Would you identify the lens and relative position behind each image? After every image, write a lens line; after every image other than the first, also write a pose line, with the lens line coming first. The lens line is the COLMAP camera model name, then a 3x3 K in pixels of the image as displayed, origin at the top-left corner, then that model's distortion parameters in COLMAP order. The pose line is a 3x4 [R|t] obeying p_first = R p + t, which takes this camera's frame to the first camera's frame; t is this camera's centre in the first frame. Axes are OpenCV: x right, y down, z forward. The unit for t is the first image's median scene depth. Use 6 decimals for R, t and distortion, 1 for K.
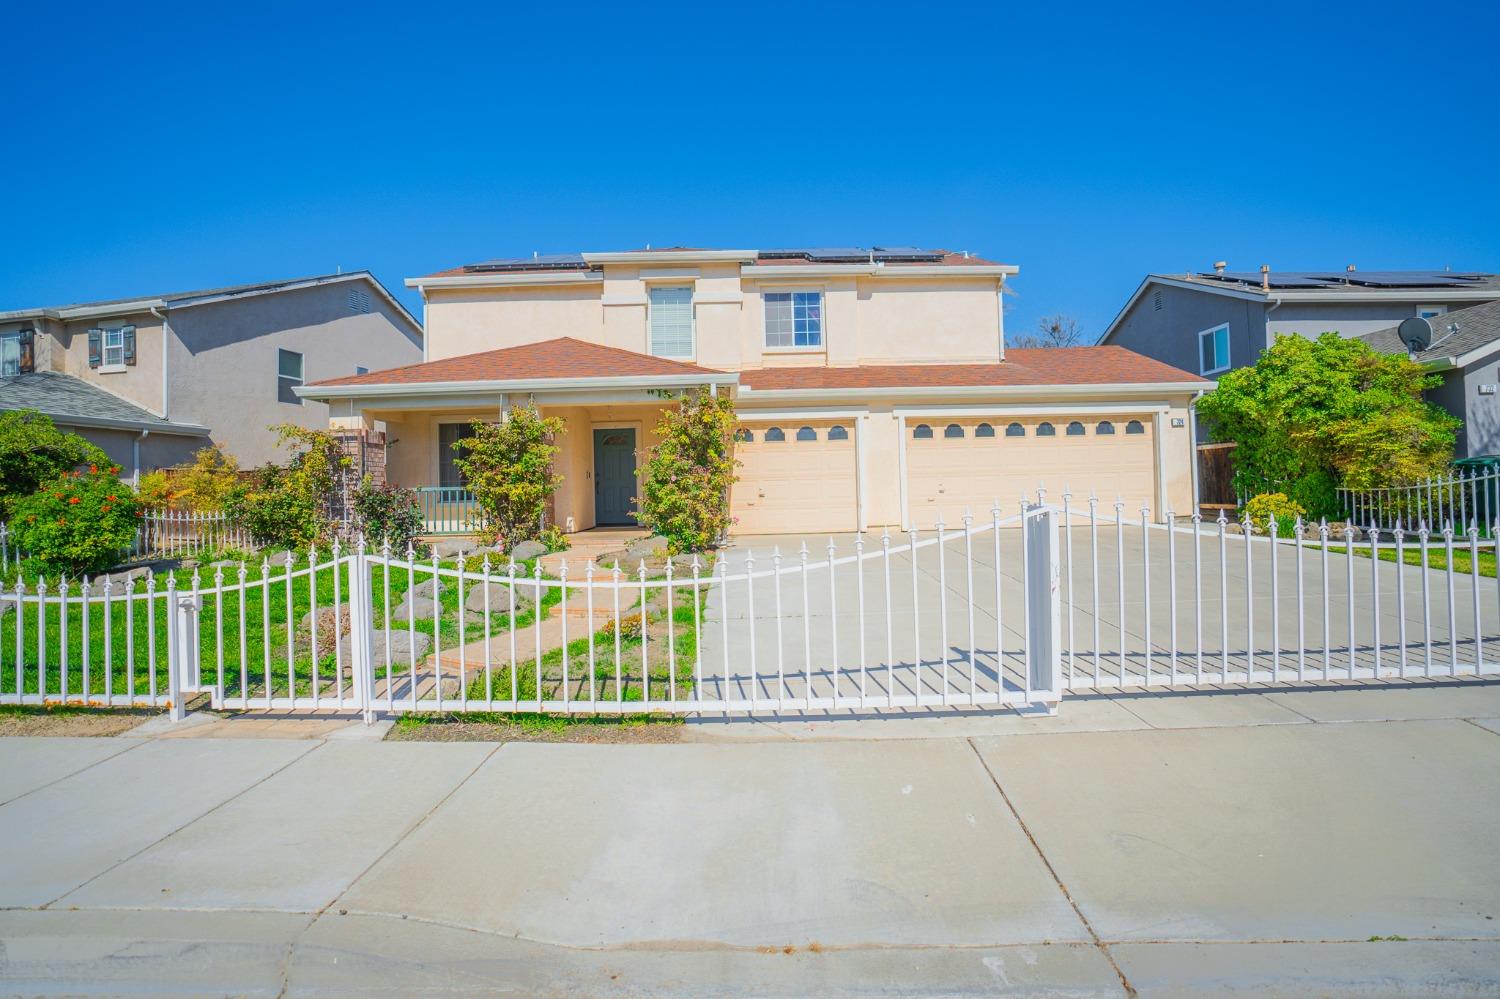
lens RADIAL K [[692.6, 0, 749.1], [0, 692.6, 489.1], [0, 0, 1]] dist [-0.057852, 0.017181]
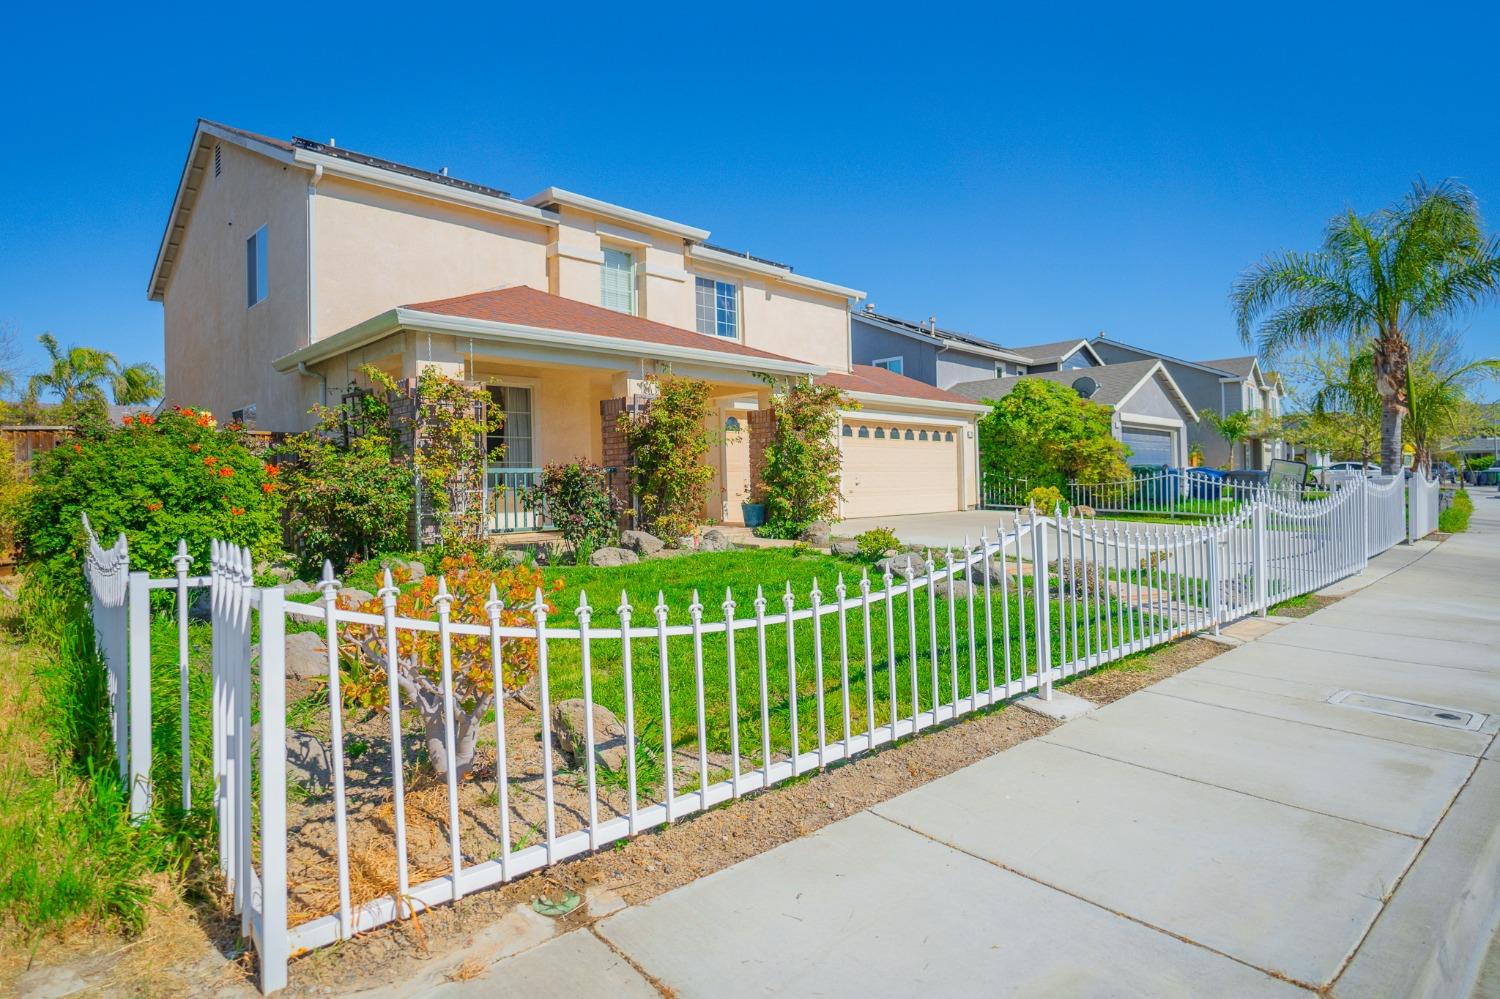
lens RADIAL K [[793.1, 0, 739.3], [0, 793.1, 492.2], [0, 0, 1]] dist [-0.022065, 0.005718]
pose [[0.728369, 0.004400, 0.685171, -0.705272], [-0.003962, 0.999990, -0.002210, 0.018973], [-0.685174, -0.001105, 0.728379, 0.161445]]
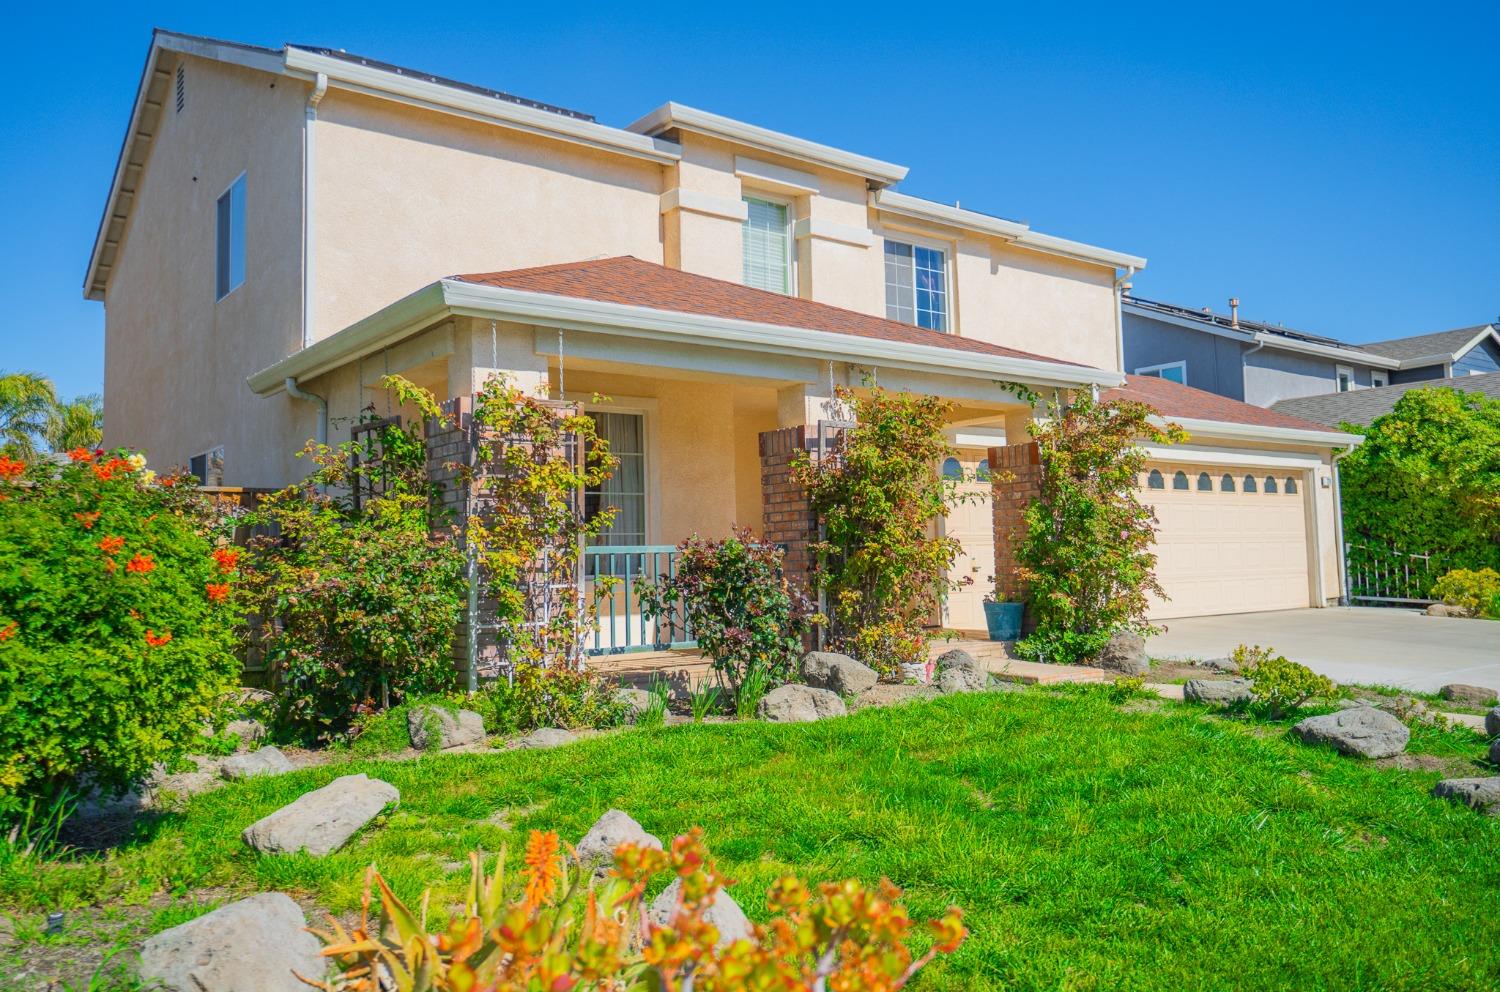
lens RADIAL K [[1123.7, 0, 746.2], [0, 1123.7, 494.2], [0, 0, 1]] dist [0.034603, -0.013821]
pose [[0.810094, 0.042661, 0.584745, -0.669201], [-0.004378, 0.997762, -0.066728, 0.009677], [-0.586283, 0.051496, 0.808468, 0.283600]]
